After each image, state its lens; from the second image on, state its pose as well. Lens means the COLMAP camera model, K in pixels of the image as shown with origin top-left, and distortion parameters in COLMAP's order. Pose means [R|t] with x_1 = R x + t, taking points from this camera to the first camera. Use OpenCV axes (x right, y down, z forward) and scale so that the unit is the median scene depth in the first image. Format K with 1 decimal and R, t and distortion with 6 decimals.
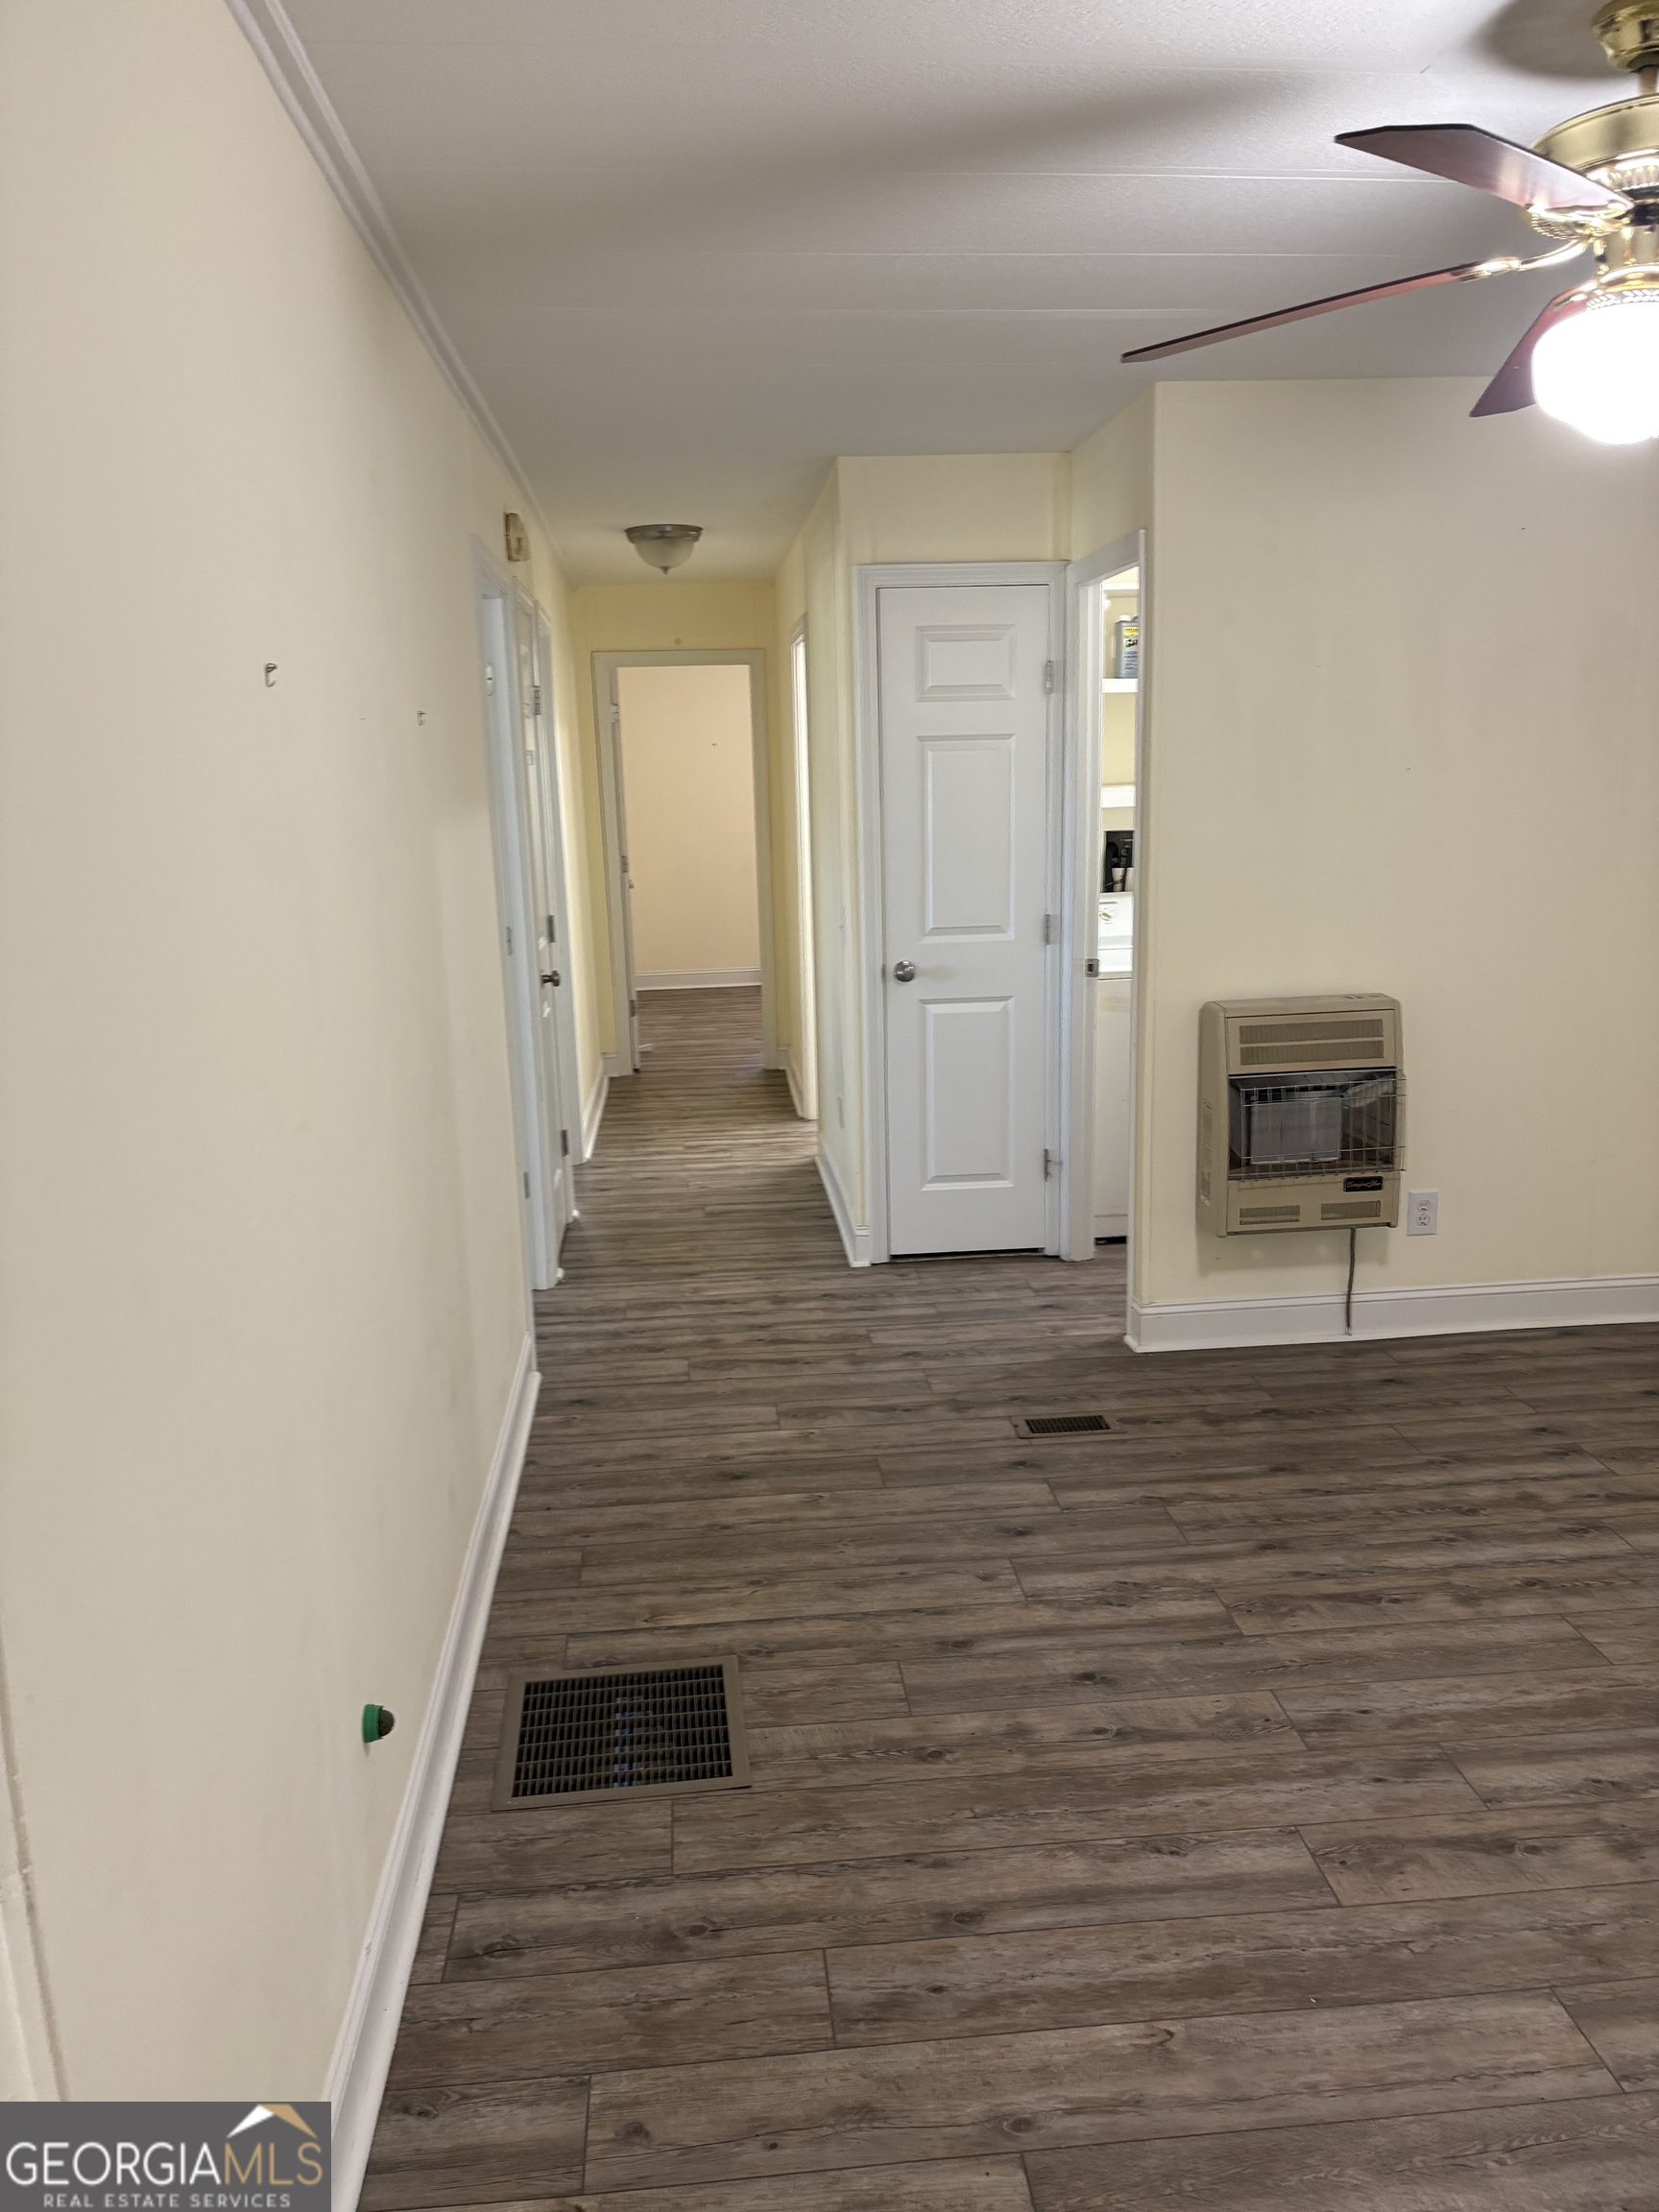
lens RADIAL K [[1669.5, 0, 848.1], [0, 1669.5, 1118.2], [0, 0, 1]] dist [0.053311, -0.047629]
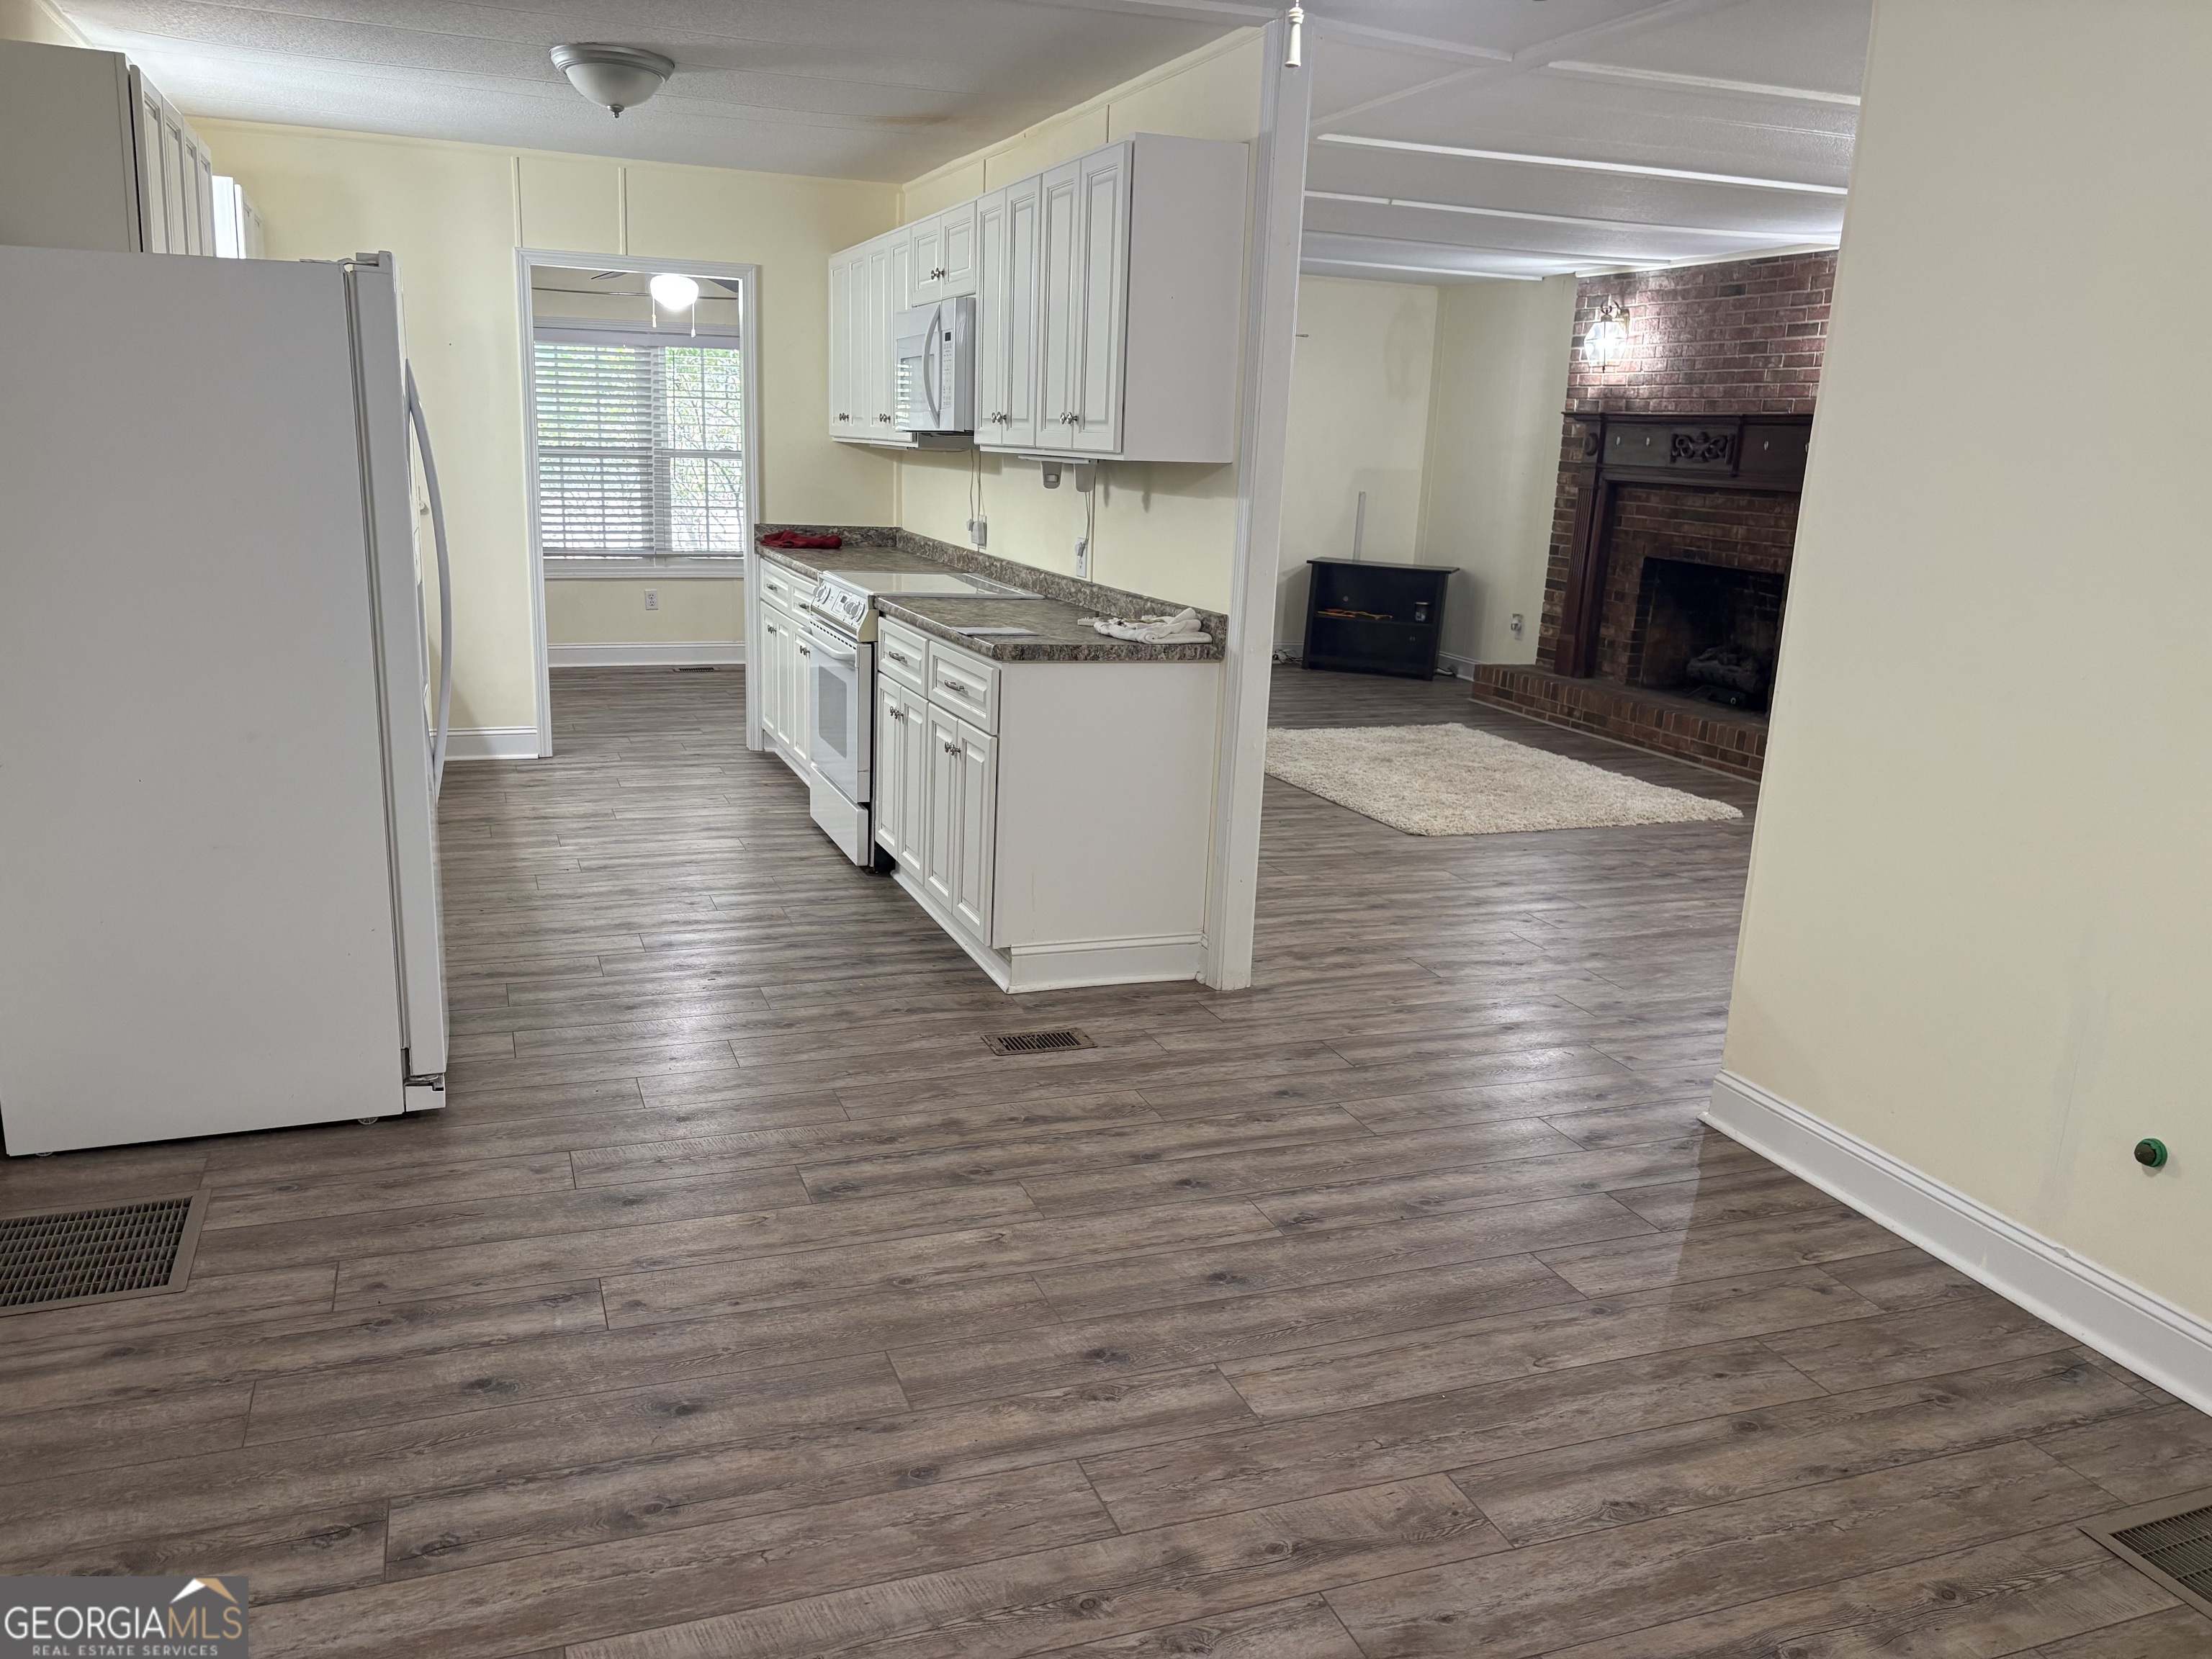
lens RADIAL K [[1669.5, 0, 1097.0], [0, 1669.5, 825.3], [0, 0, 1]] dist [0.053311, -0.047629]
pose [[-0.965498, 0.038892, -0.257490, 0.546864], [-0.076492, 0.902809, 0.423184, -0.235084], [0.248923, 0.428279, -0.868686, 1.219385]]
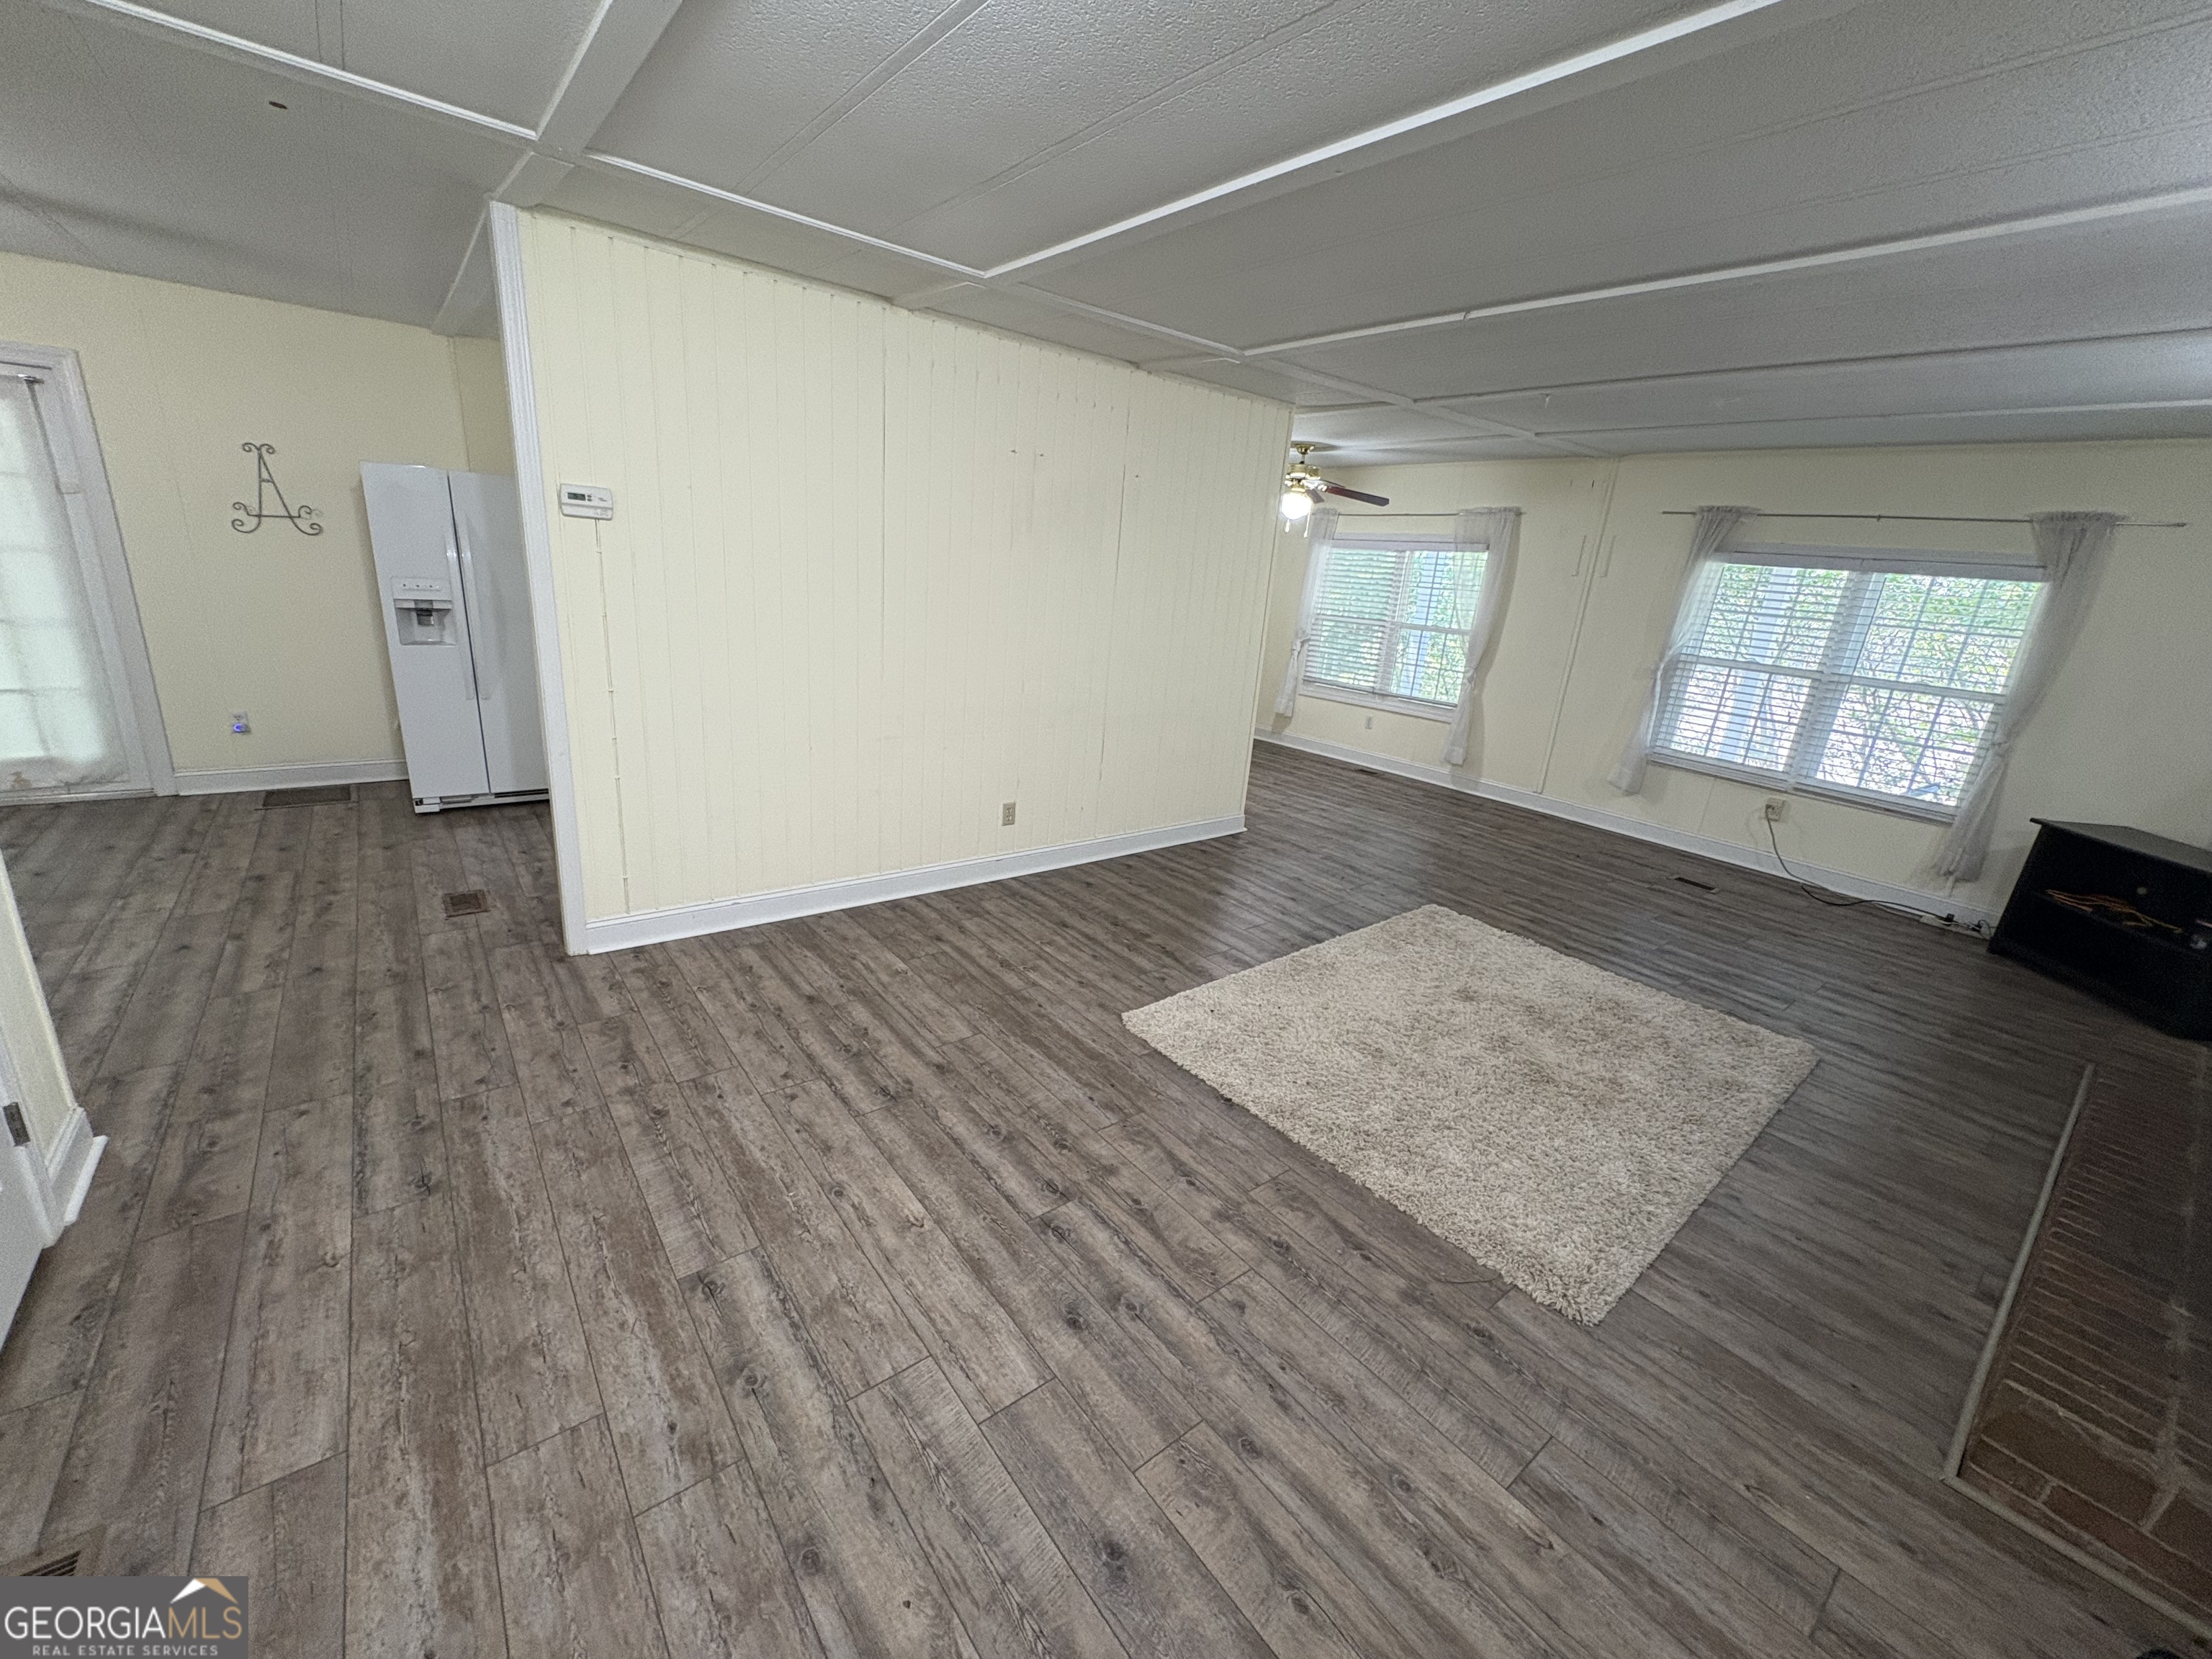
lens RADIAL K [[879.7, 0, 1107.2], [0, 879.7, 834.8], [0, 0, 1]] dist [-0.000271, 0.000994]
pose [[-0.540952, -0.276062, 0.794456, -1.035900], [0.105827, 0.914747, 0.389921, 0.019251], [-0.834369, 0.295003, -0.465619, -0.000777]]
